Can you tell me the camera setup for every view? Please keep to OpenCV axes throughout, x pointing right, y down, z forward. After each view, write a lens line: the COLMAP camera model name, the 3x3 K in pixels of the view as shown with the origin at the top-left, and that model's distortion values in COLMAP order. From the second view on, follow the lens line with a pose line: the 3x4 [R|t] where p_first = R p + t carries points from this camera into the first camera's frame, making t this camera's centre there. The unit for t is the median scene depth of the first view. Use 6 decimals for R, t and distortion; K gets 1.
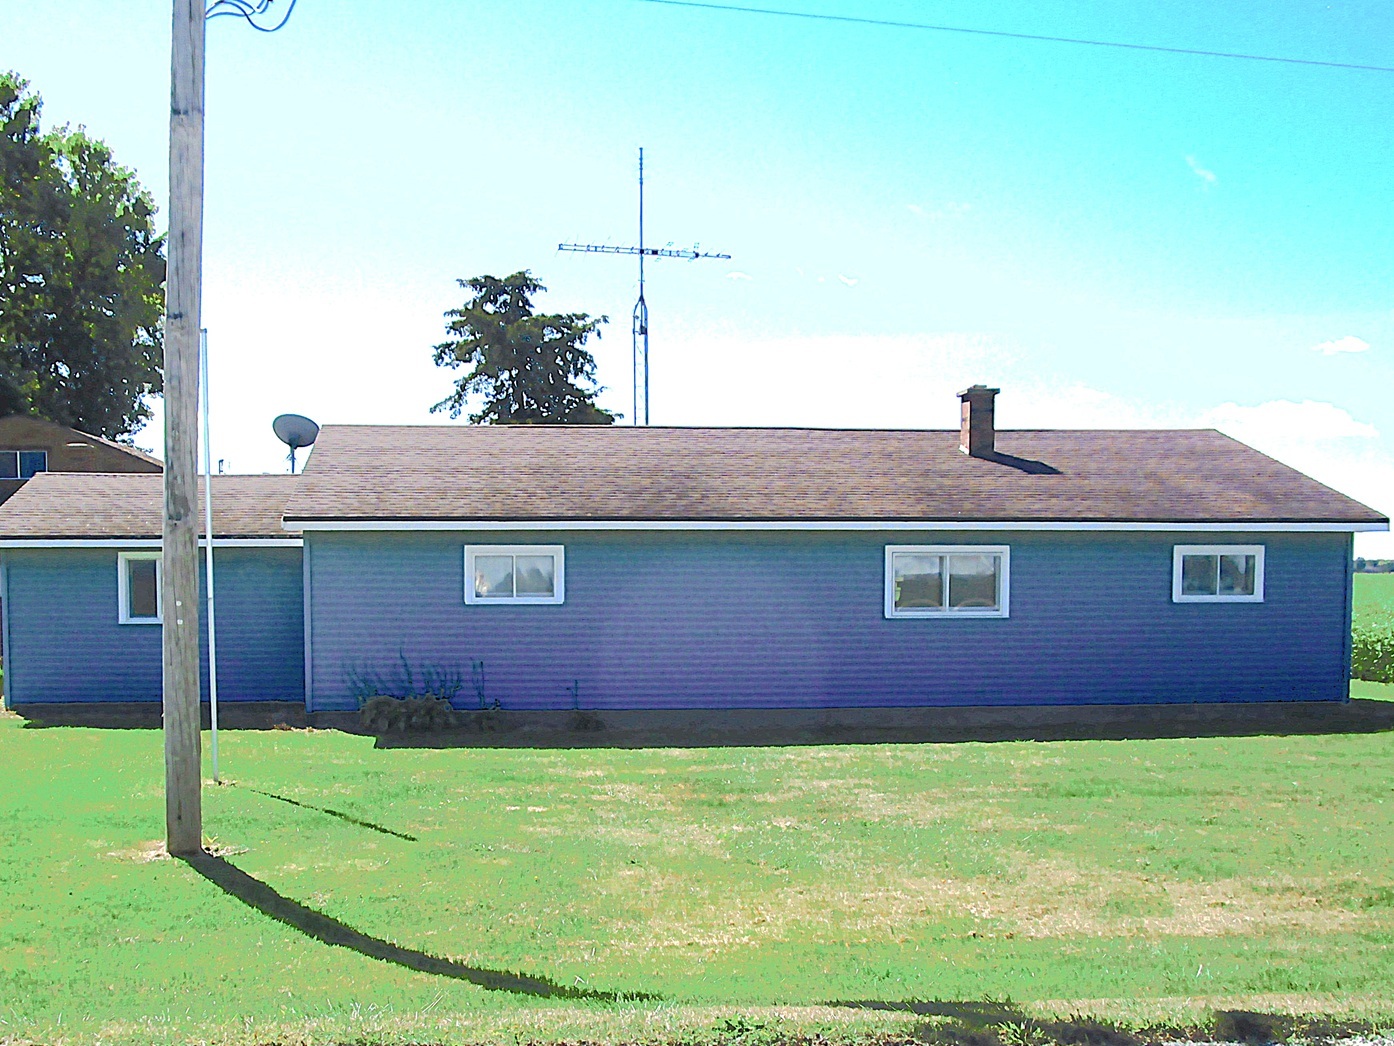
lens RADIAL K [[1309.8, 0, 696.9], [0, 1309.8, 534.9], [0, 0, 1]] dist [-0.033283, 0.000000]
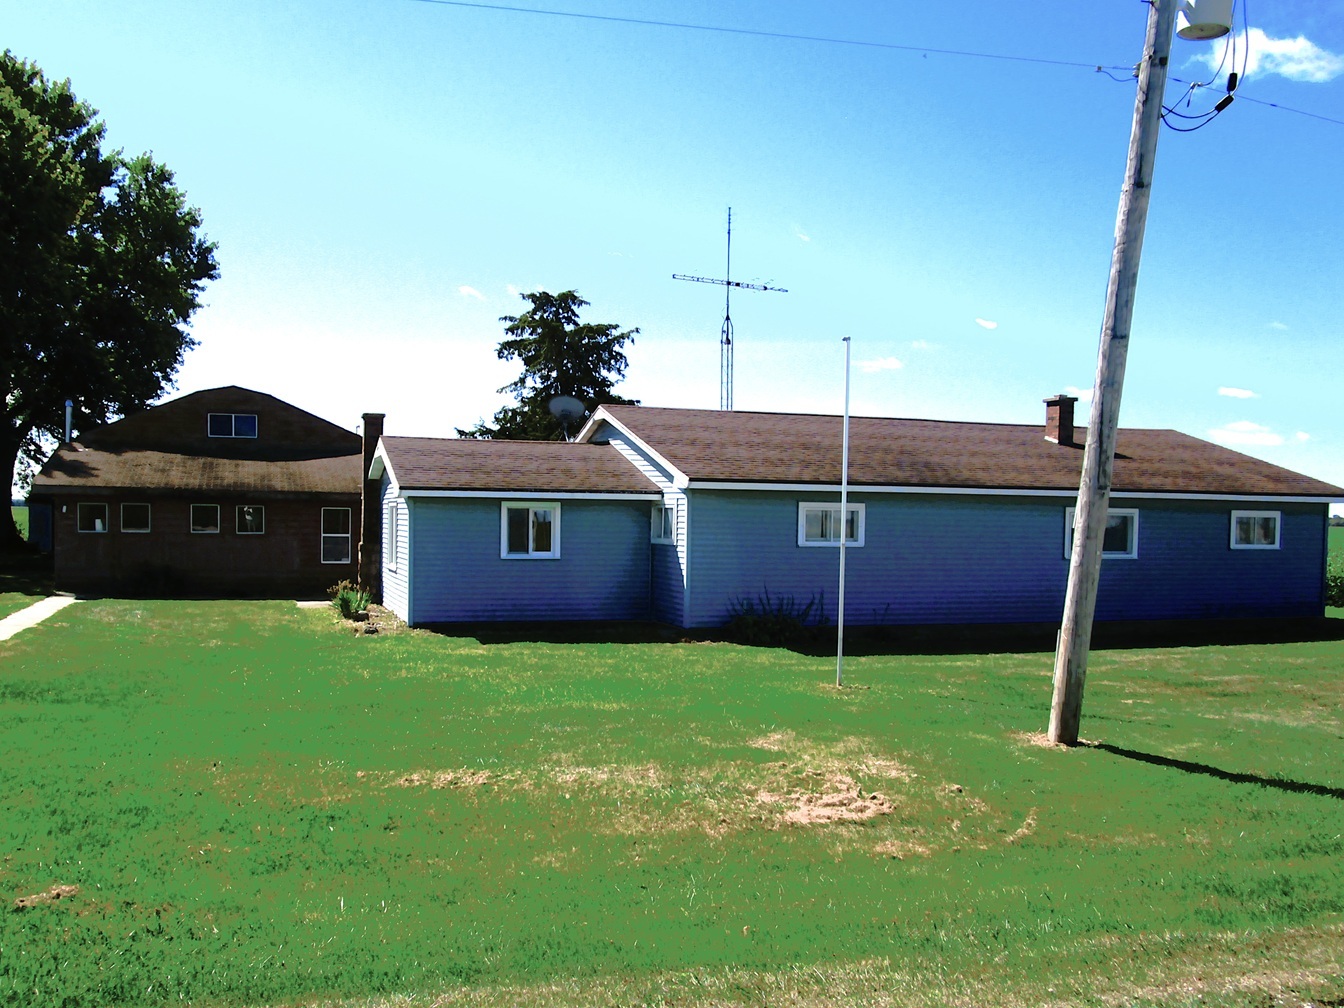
lens RADIAL K [[956.0, 0, 672.5], [0, 956.0, 489.8], [0, 0, 1]] dist [-0.021147, 0.005810]
pose [[0.985165, 0.020478, 0.170386, -0.193786], [-0.020826, 0.999783, 0.000258, -0.001005], [-0.170343, -0.003802, 0.985377, 0.023151]]
